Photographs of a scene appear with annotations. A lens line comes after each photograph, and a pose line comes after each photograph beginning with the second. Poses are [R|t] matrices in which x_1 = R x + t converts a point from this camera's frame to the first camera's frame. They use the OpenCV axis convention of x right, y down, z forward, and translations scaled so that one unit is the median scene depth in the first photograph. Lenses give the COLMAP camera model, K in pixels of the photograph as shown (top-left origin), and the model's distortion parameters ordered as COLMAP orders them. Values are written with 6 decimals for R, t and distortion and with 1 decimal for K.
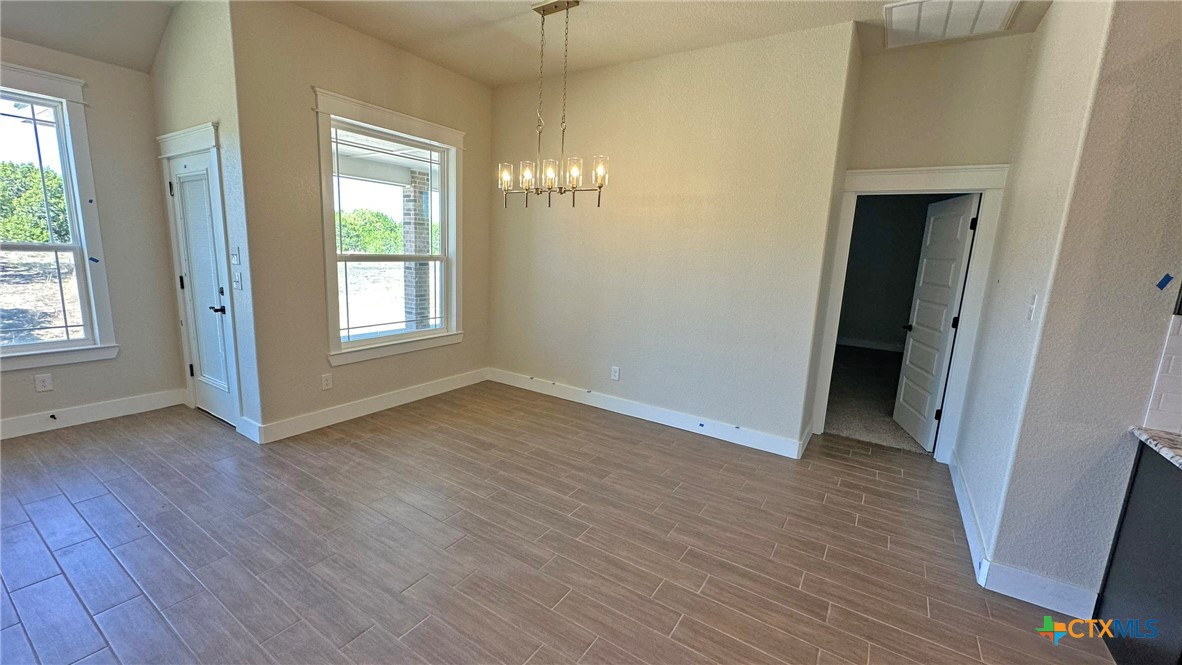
lens RADIAL K [[469.1, 0, 591.9], [0, 469.1, 329.9], [0, 0, 1]] dist [-0.000398, 0.000195]
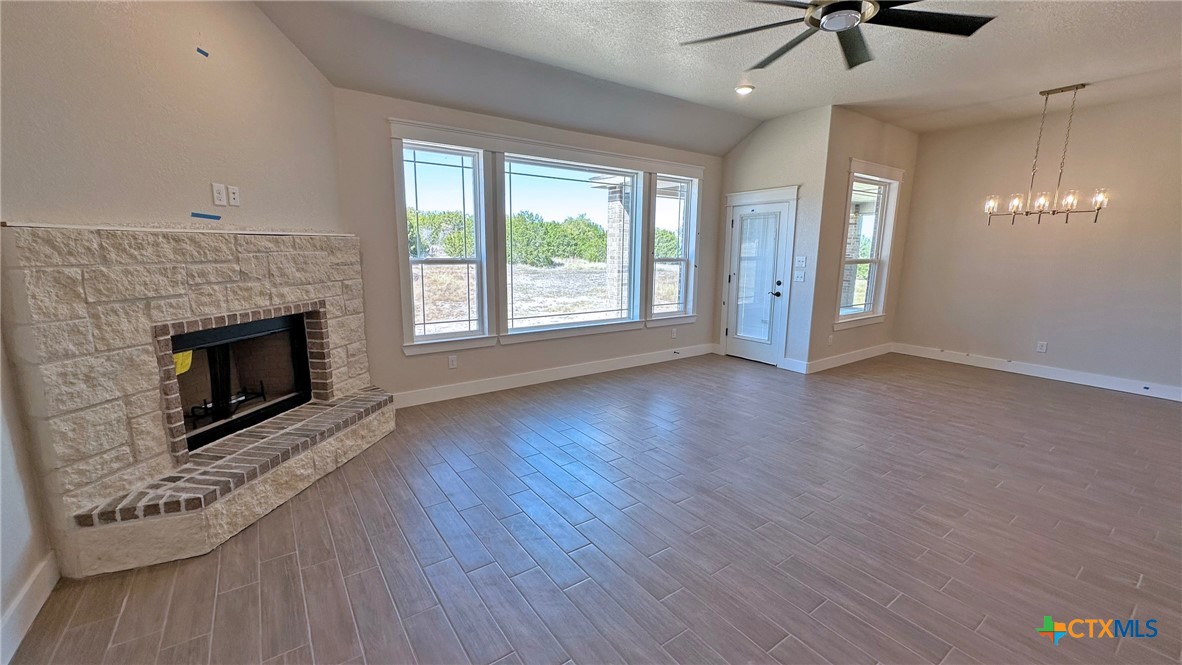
lens RADIAL K [[469.1, 0, 582.8], [0, 469.1, 333.1], [0, 0, 1]] dist [-0.000398, 0.000195]
pose [[0.924697, 0.032175, -0.379341, -0.694291], [-0.031533, 0.999471, 0.007908, 0.093698], [0.379395, 0.004650, 0.925223, -0.740474]]
